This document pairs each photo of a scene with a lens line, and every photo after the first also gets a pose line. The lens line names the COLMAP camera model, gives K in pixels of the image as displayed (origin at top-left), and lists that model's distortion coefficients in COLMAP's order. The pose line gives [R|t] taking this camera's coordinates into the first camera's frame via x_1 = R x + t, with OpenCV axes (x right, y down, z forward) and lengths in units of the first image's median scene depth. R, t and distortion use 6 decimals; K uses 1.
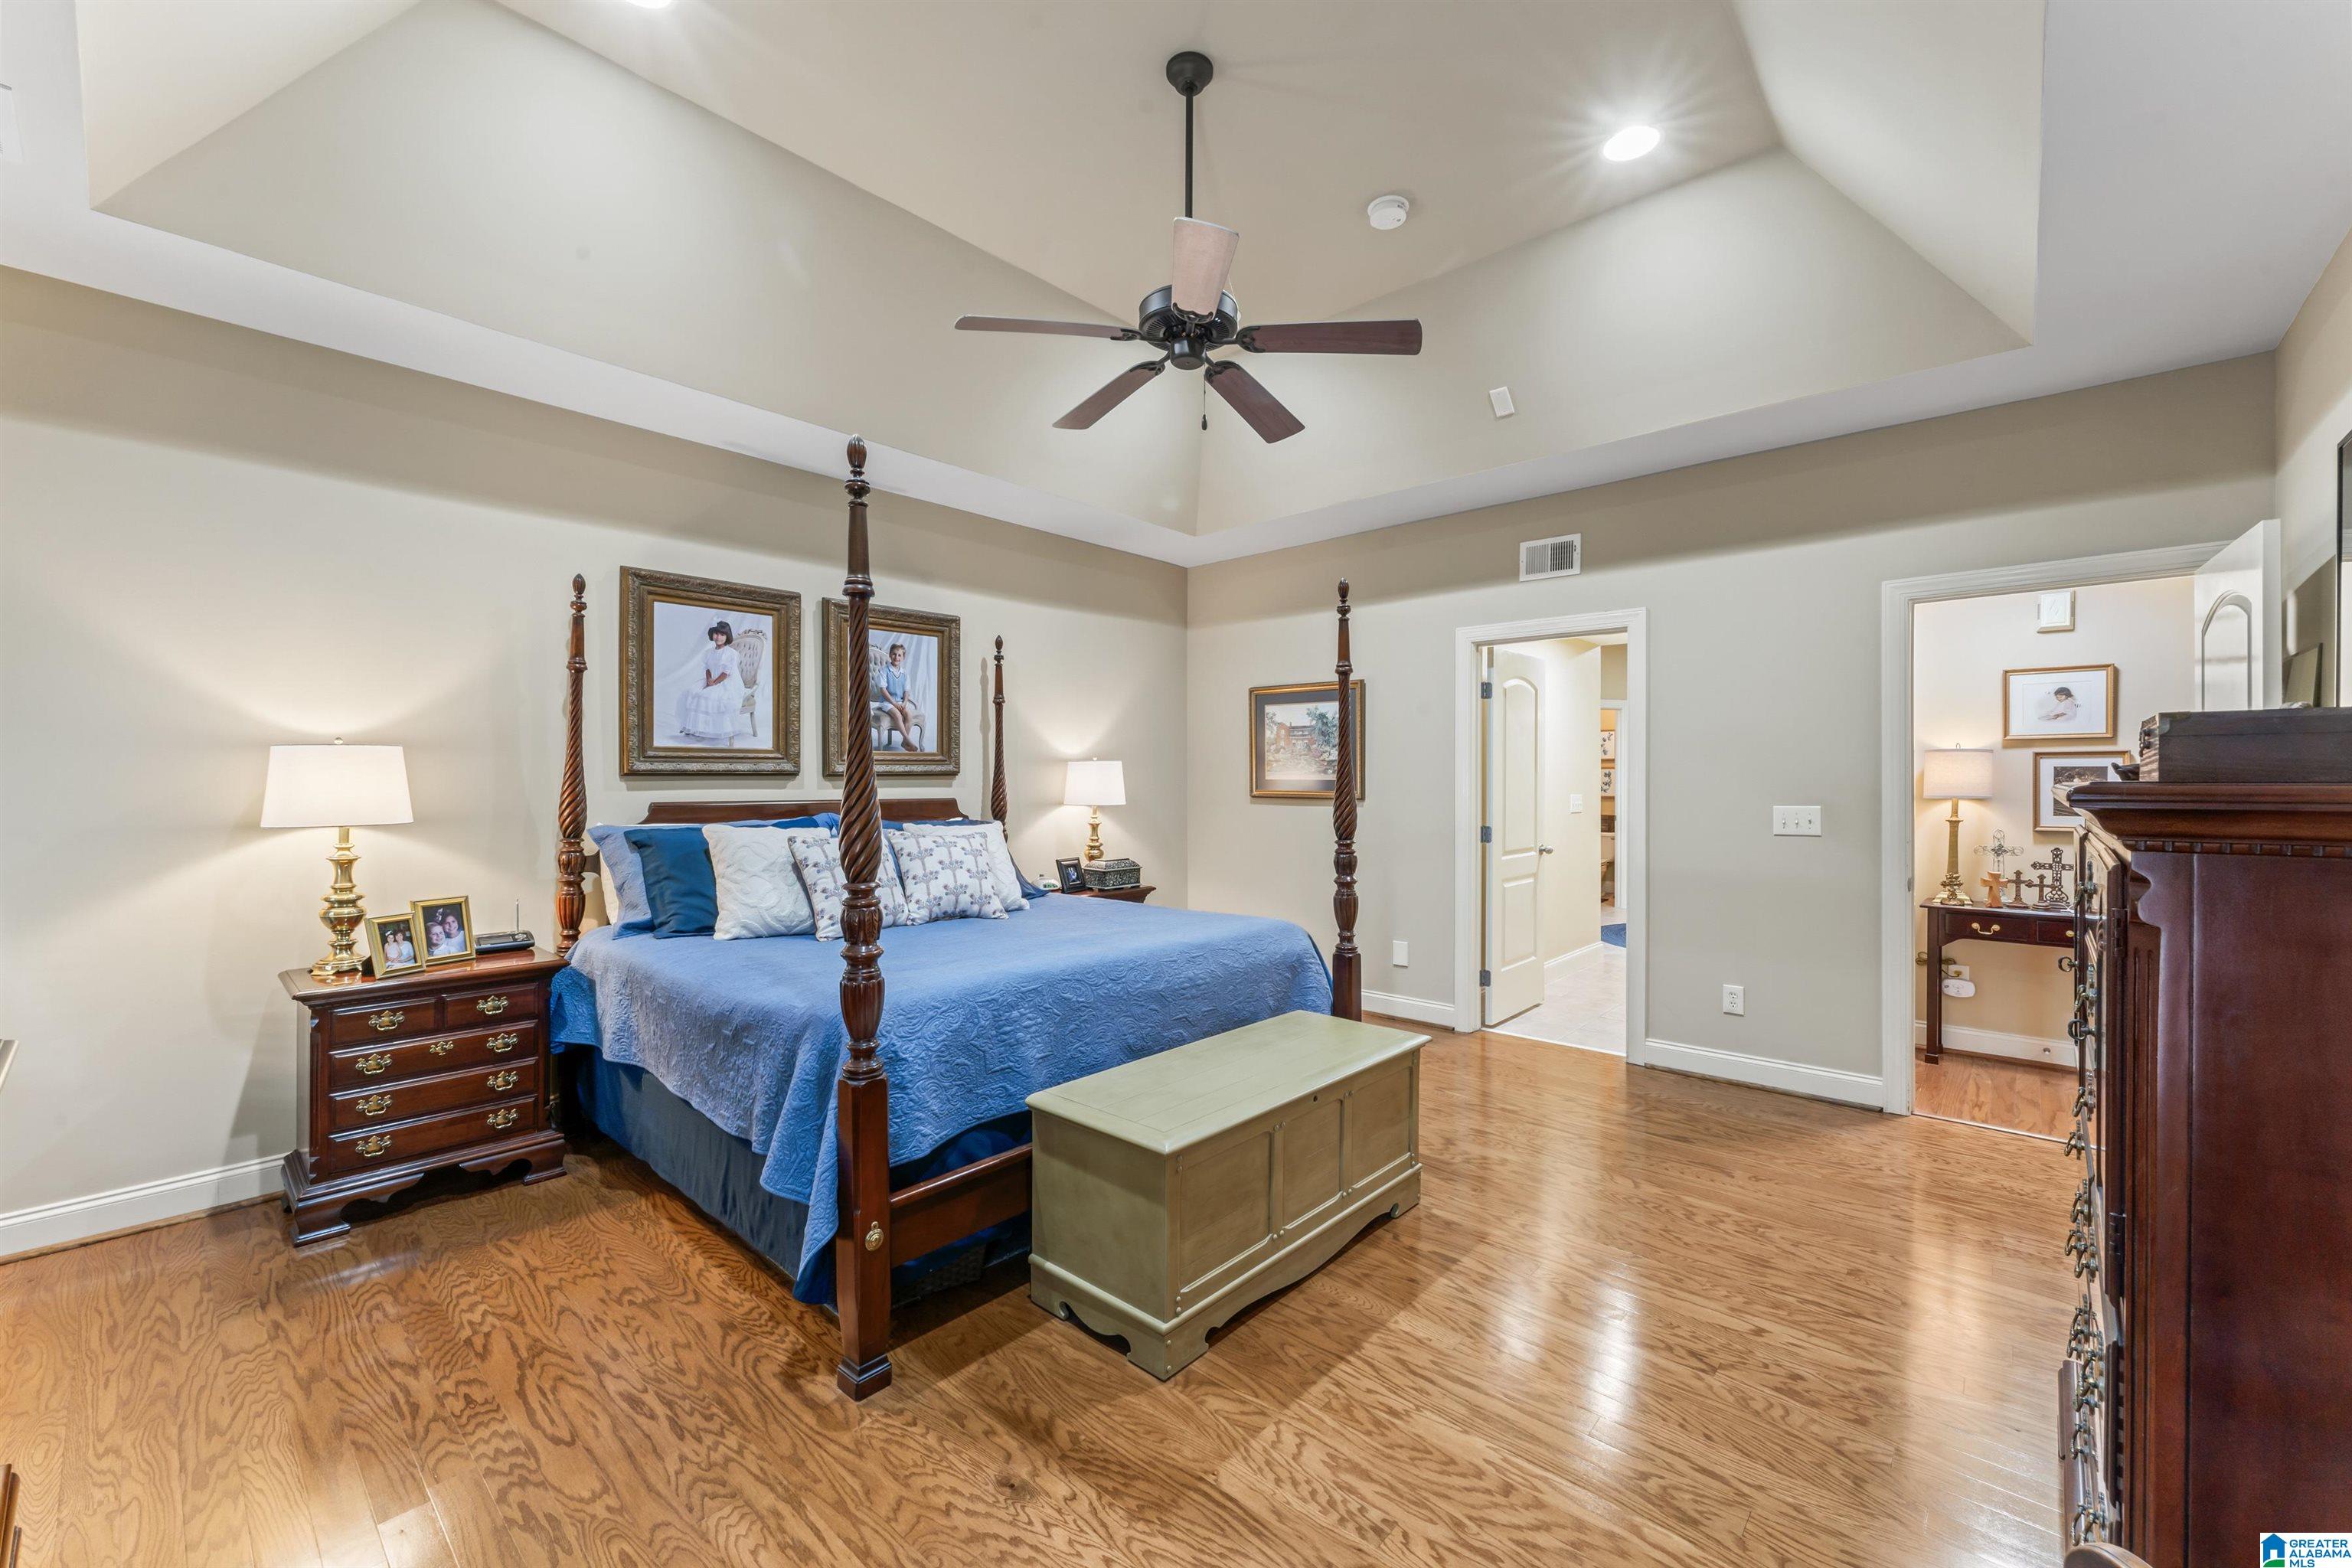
lens RADIAL K [[951.9, 0, 1189.6], [0, 951.9, 777.8], [0, 0, 1]] dist [0.001065, 0.000141]
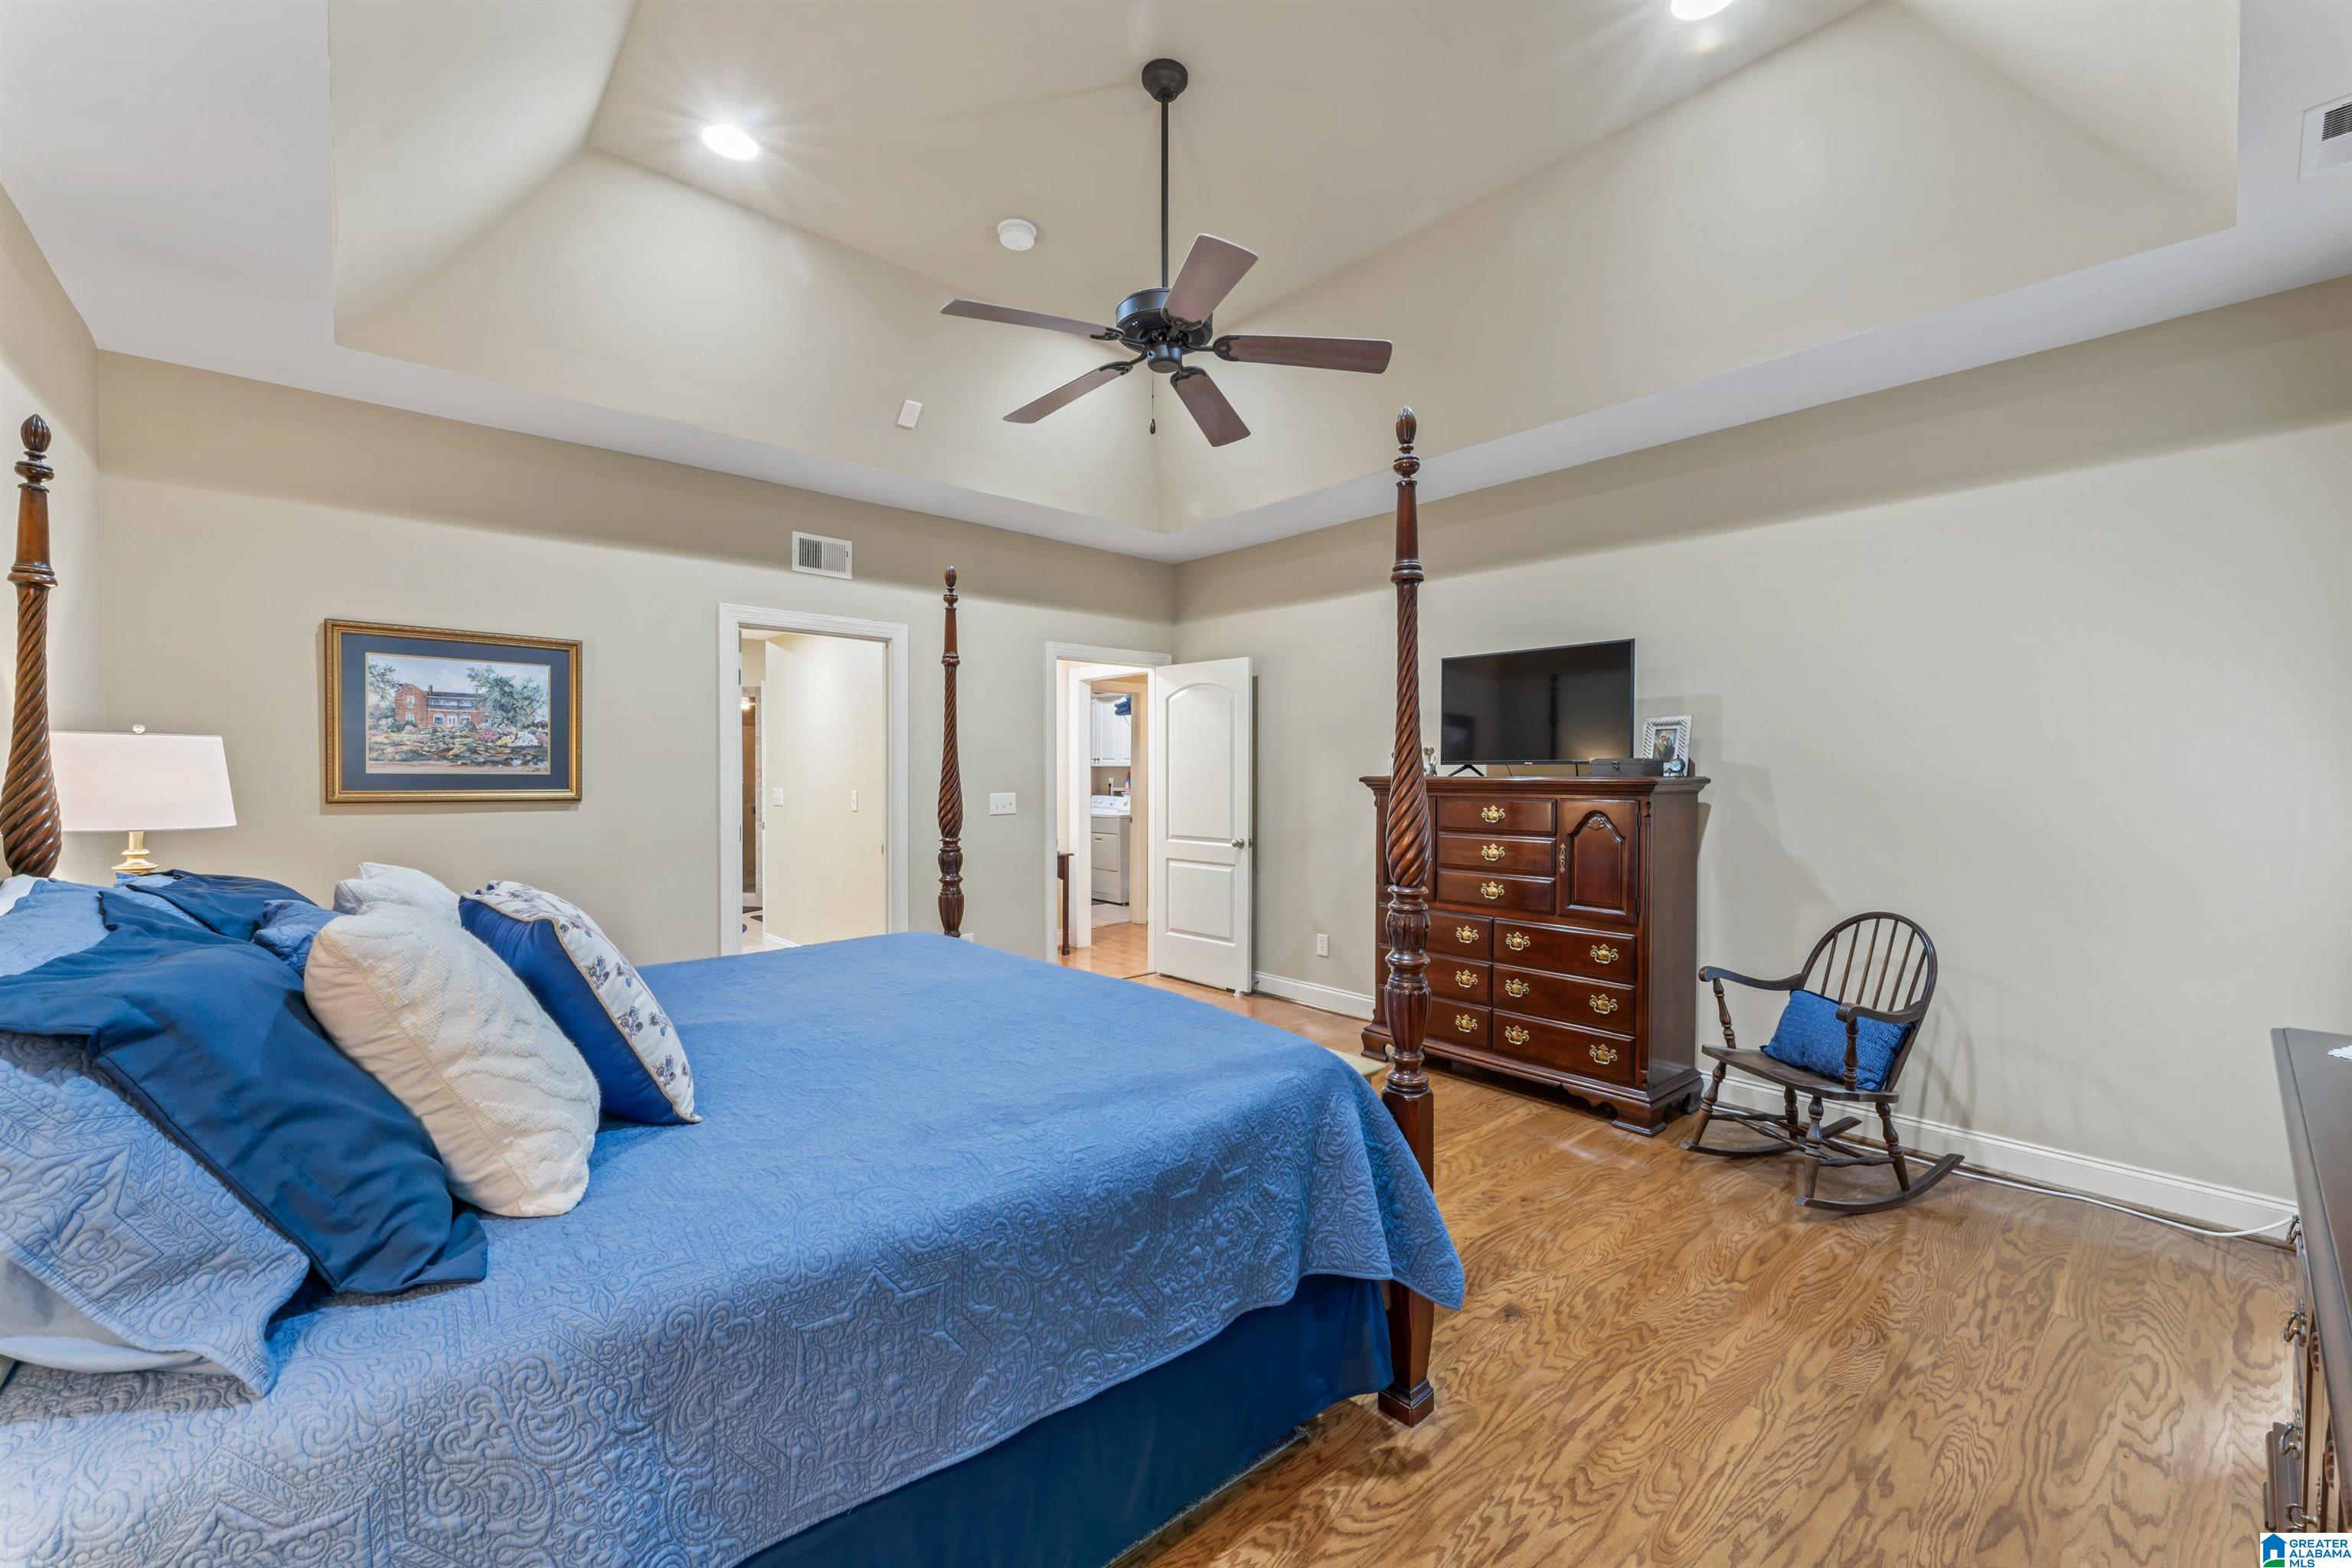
lens RADIAL K [[951.9, 0, 1189.6], [0, 951.9, 777.8], [0, 0, 1]] dist [0.001065, 0.000141]
pose [[0.093739, -0.005026, 0.995584, -0.783061], [-0.003504, 0.999979, 0.005378, -0.001158], [-0.995591, -0.003993, 0.093720, 0.674106]]
